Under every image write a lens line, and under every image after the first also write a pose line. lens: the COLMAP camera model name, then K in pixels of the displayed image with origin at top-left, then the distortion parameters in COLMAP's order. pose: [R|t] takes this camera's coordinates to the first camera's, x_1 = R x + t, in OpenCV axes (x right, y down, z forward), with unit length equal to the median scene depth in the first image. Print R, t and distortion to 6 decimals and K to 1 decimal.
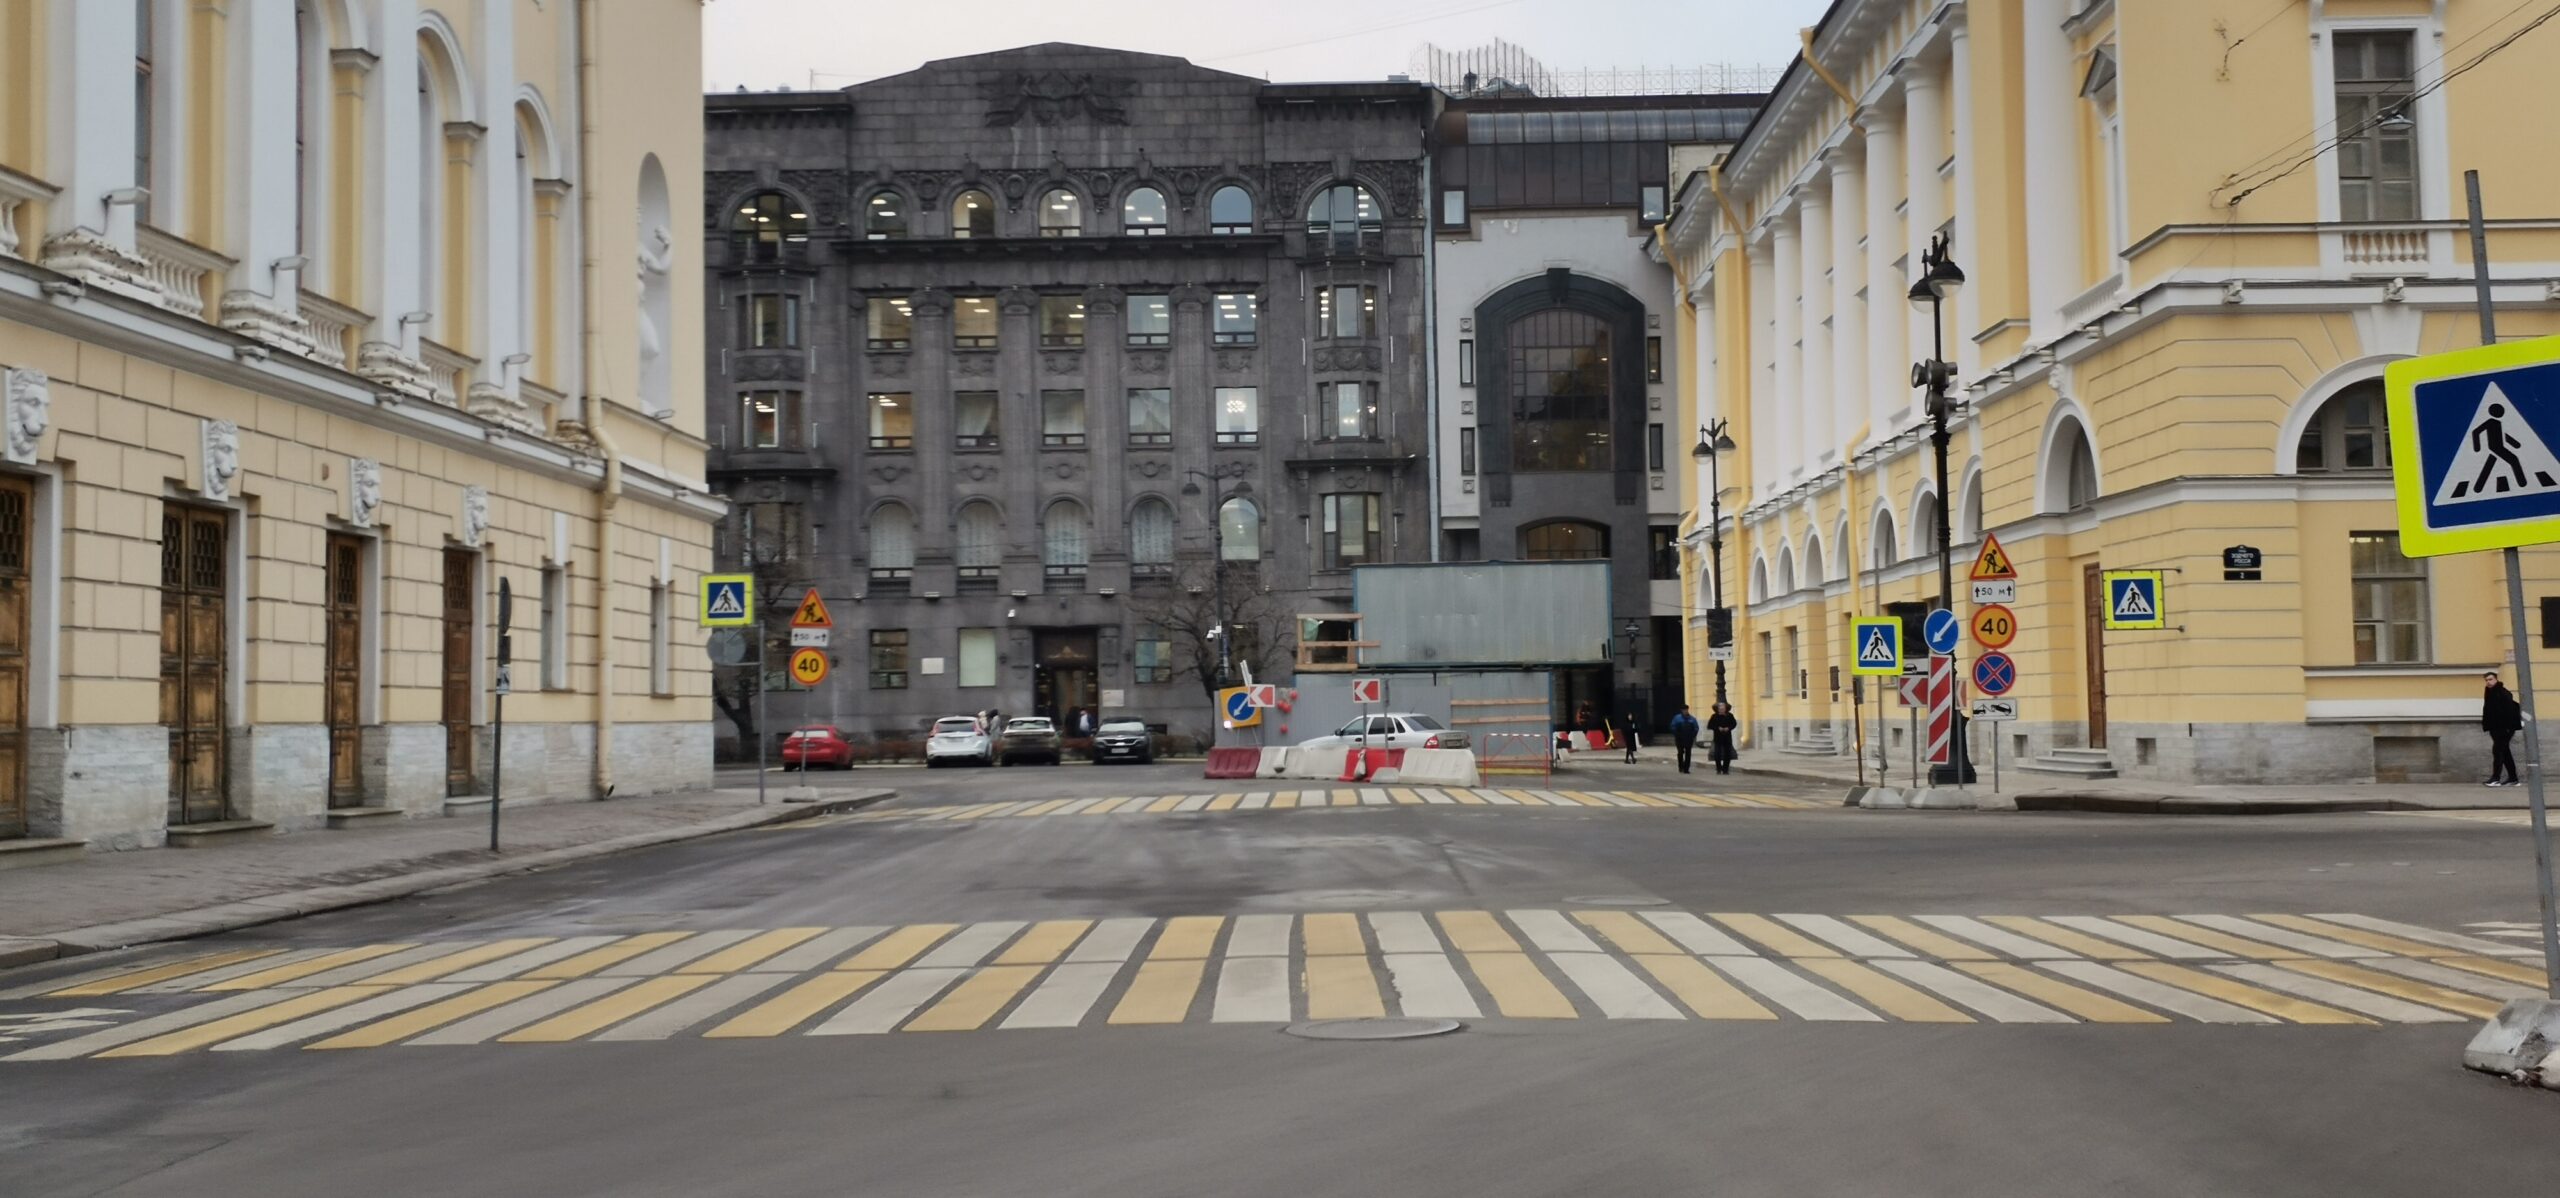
lens RADIAL K [[2357.9, 0, 1280.0], [0, 2357.9, 599.0], [0, 0, 1]] dist [0.001423, 0.000627]
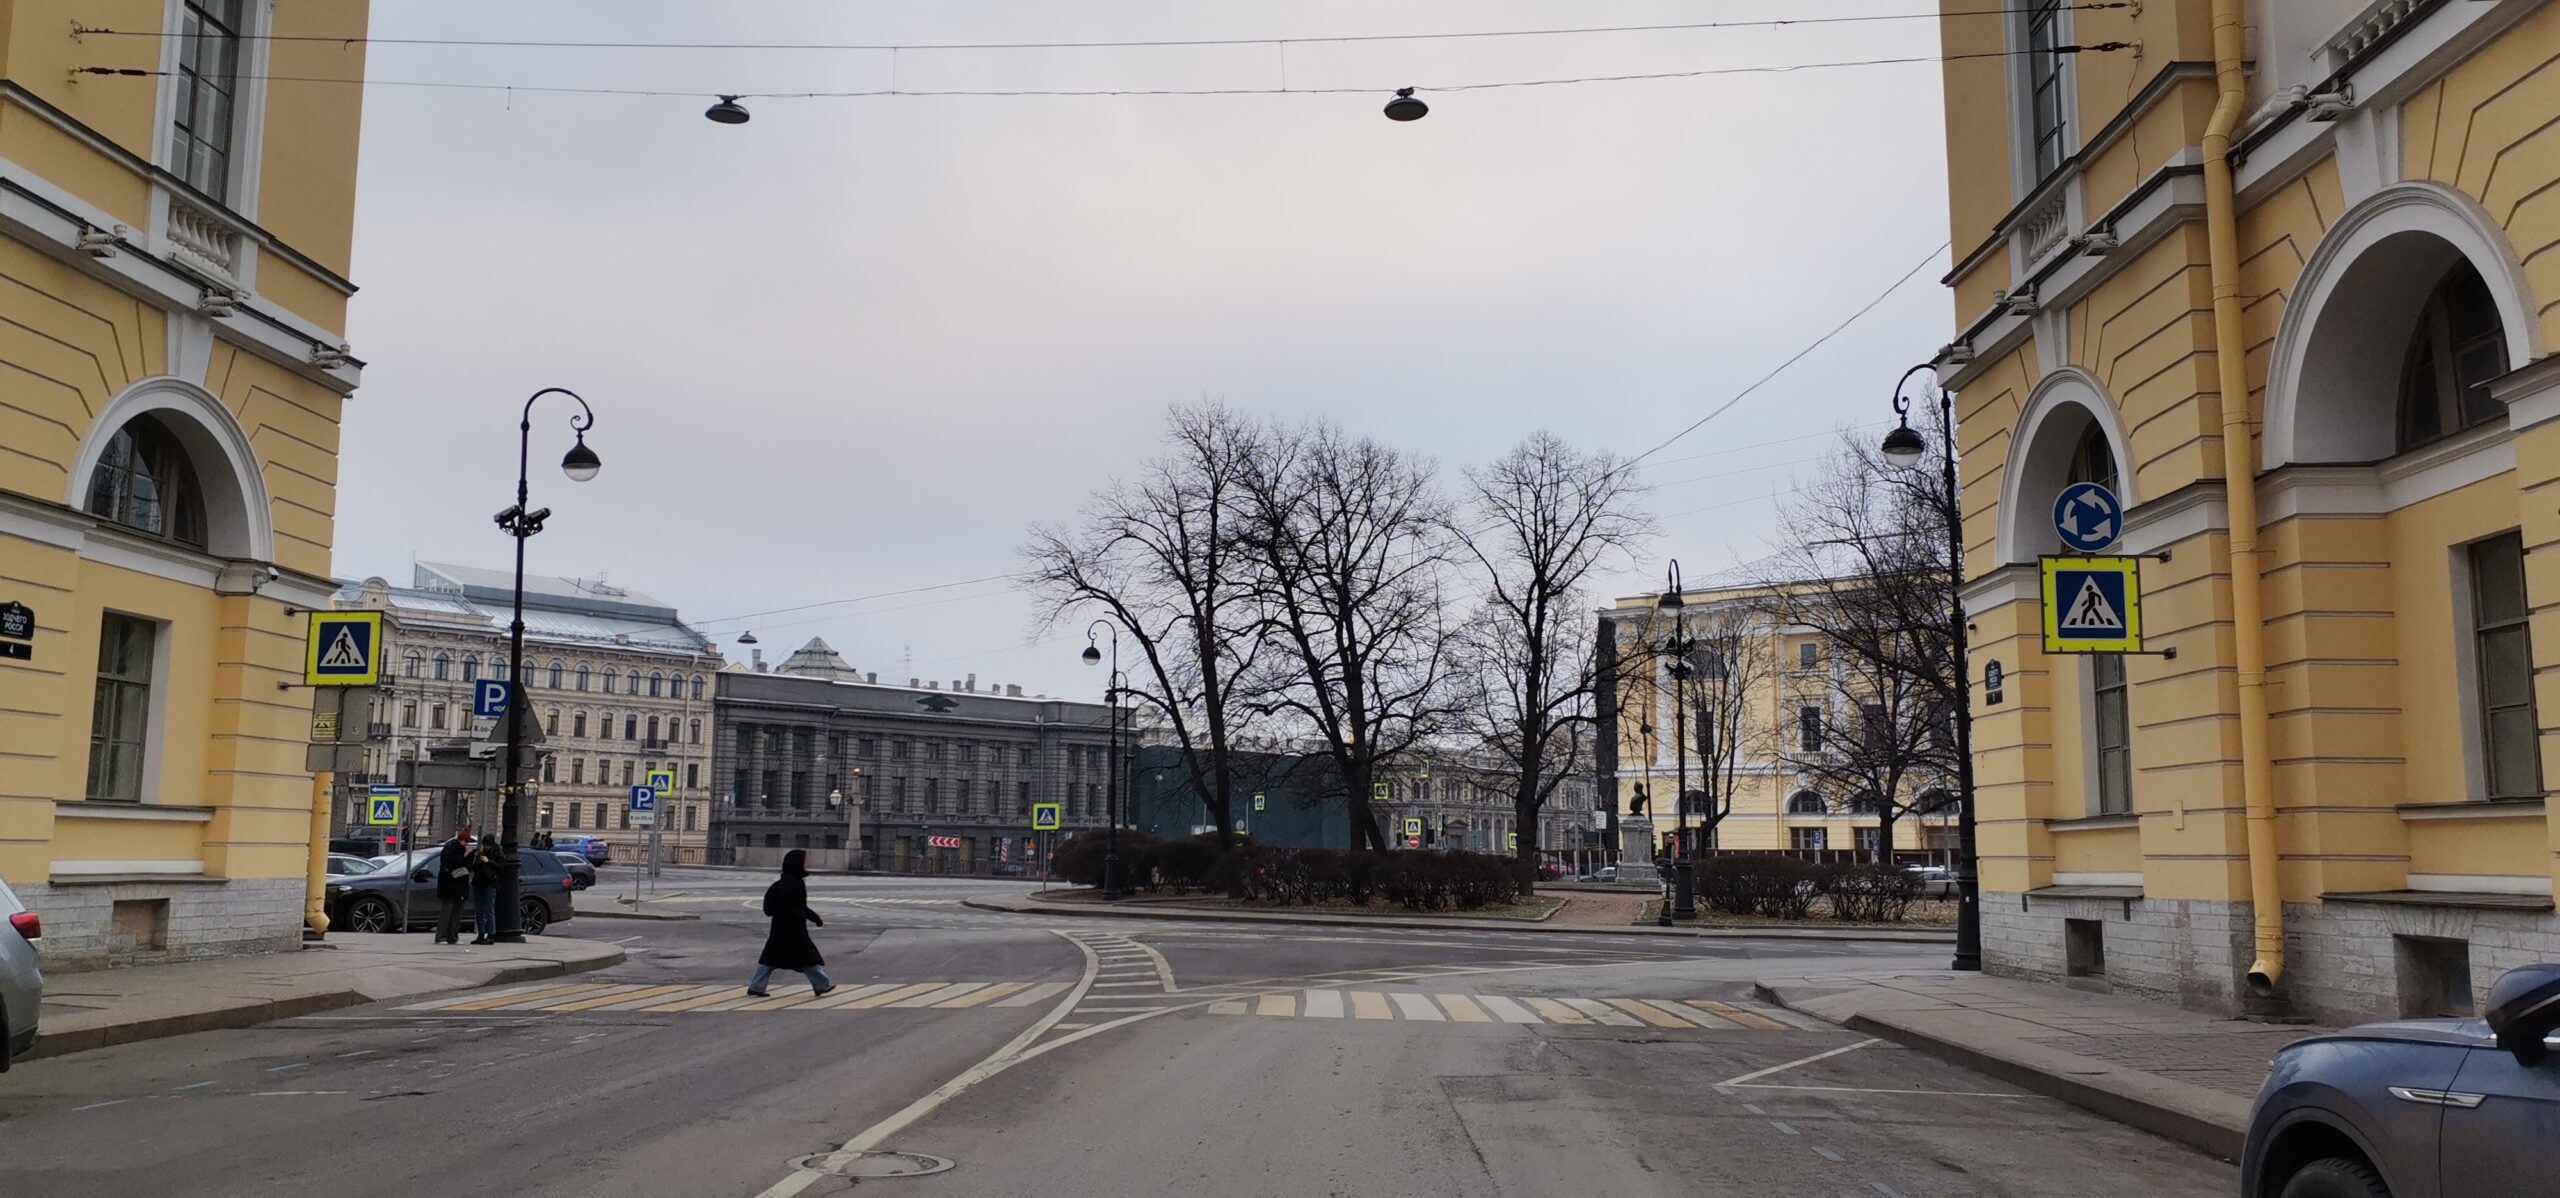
lens RADIAL K [[1924.9, 0, 1280.0], [0, 1924.9, 599.0], [0, 0, 1]] dist [0.052748, -0.056521]
pose [[0.066303, 0.148650, 0.986665, -0.099285], [-0.063457, 0.987467, -0.144507, 0.031589], [-0.995780, -0.053029, 0.074905, 0.612840]]
